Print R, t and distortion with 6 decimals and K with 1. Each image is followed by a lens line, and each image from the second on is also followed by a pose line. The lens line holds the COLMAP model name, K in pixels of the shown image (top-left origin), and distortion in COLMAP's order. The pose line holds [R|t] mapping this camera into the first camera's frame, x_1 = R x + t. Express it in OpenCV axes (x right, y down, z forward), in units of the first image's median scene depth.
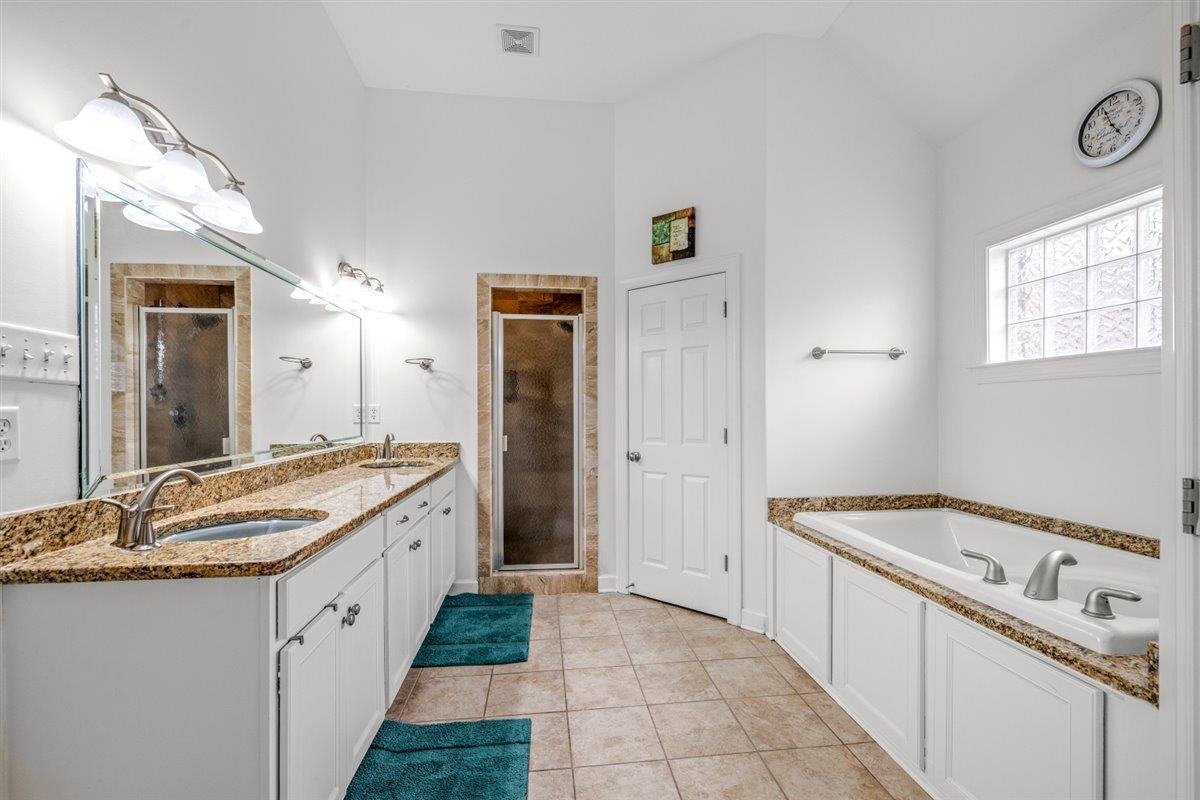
lens RADIAL K [[507.5, 0, 600.3], [0, 507.5, 409.0], [0, 0, 1]] dist [0.000137, 0.000077]
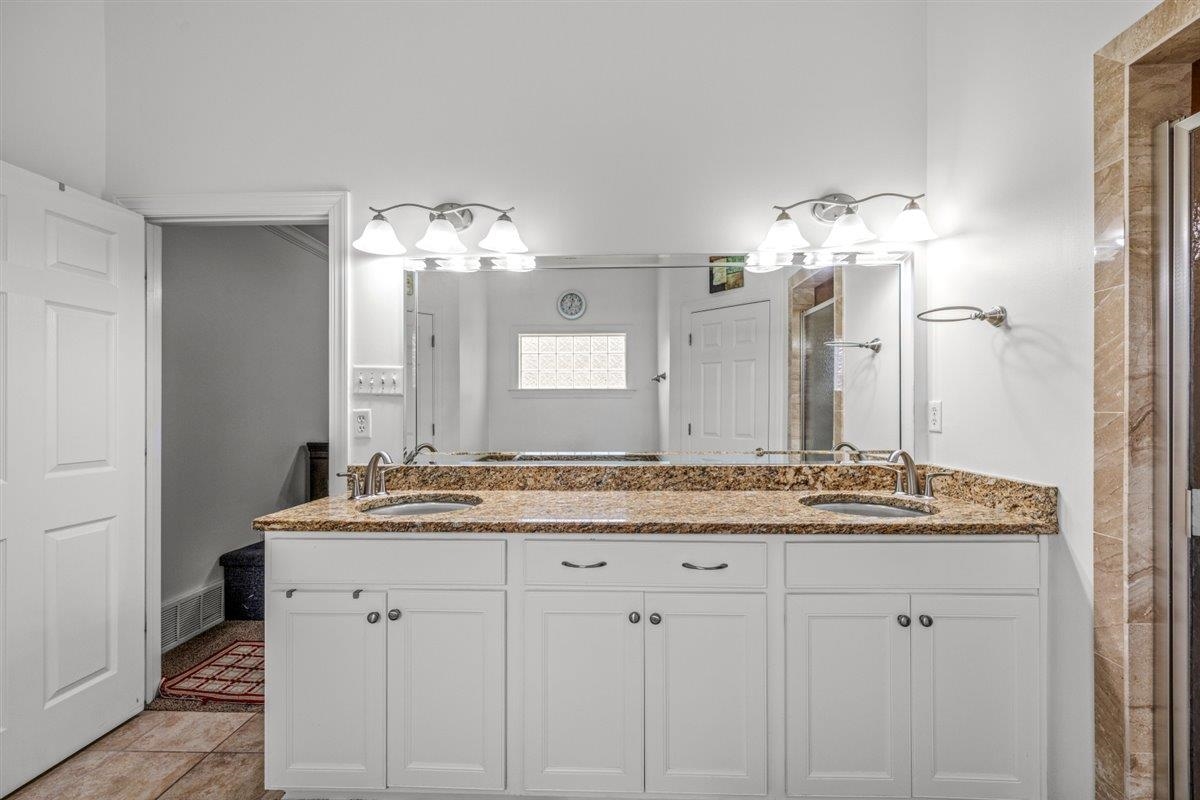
lens RADIAL K [[507.5, 0, 602.3], [0, 507.5, 407.5], [0, 0, 1]] dist [0.000137, 0.000077]
pose [[-0.144282, -0.002737, -0.989533, 0.195957], [0.004159, 0.999986, -0.003372, -0.000126], [0.989528, -0.004602, -0.144268, 0.703978]]
